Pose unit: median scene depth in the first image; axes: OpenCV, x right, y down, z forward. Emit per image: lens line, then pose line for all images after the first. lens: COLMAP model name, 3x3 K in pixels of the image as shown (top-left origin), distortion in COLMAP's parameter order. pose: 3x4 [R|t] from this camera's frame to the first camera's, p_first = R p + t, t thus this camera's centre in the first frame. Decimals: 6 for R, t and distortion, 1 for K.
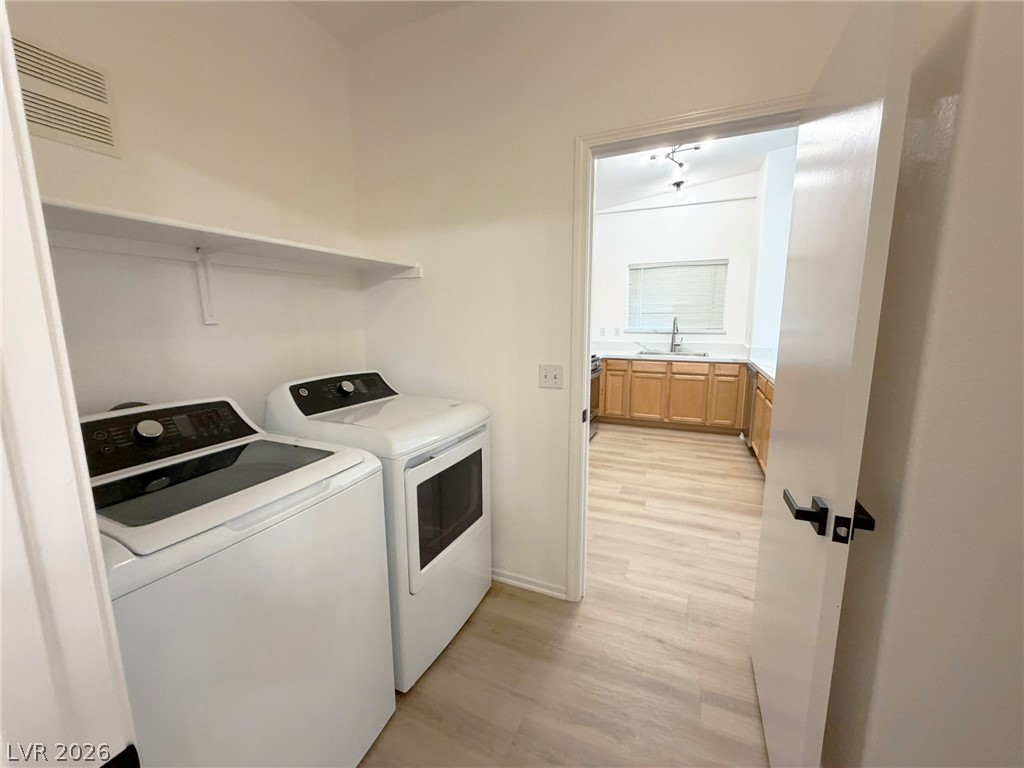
lens RADIAL K [[412.1, 0, 513.7], [0, 412.1, 381.1], [0, 0, 1]] dist [-0.000849, -0.000562]
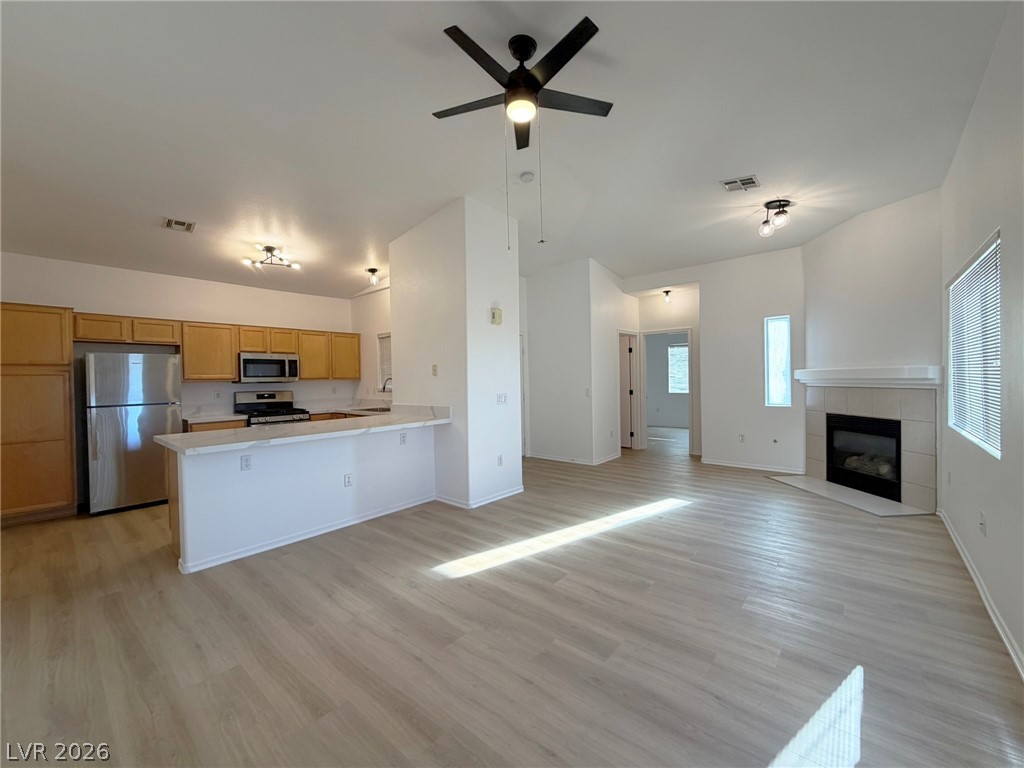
lens RADIAL K [[412.1, 0, 517.0], [0, 412.1, 385.5], [0, 0, 1]] dist [-0.000849, -0.000562]
pose [[0.957478, -0.015379, -0.288097, 1.042384], [-0.023921, 0.990908, -0.132397, 0.011464], [0.287513, 0.133659, 0.948405, 0.006317]]
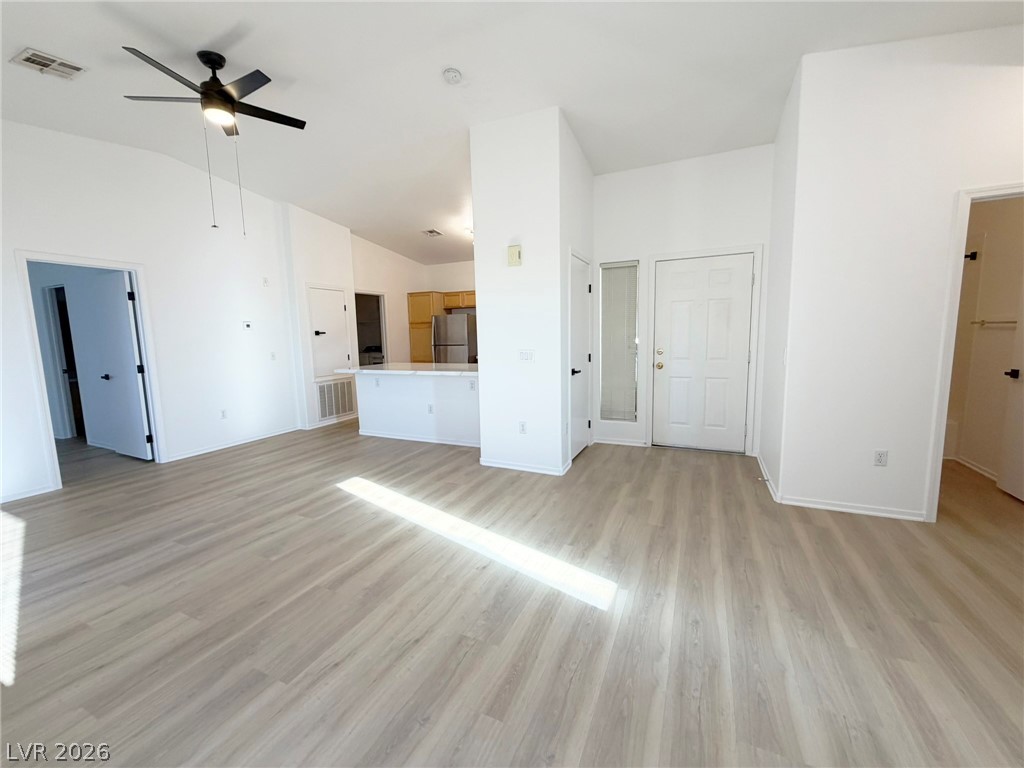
lens RADIAL K [[412.1, 0, 511.0], [0, 412.1, 386.3], [0, 0, 1]] dist [-0.000849, -0.000562]
pose [[-0.022083, 0.129047, -0.991393, 1.502033], [-0.133061, 0.982433, 0.130845, -0.118331], [0.990862, 0.134805, -0.004524, 0.828825]]
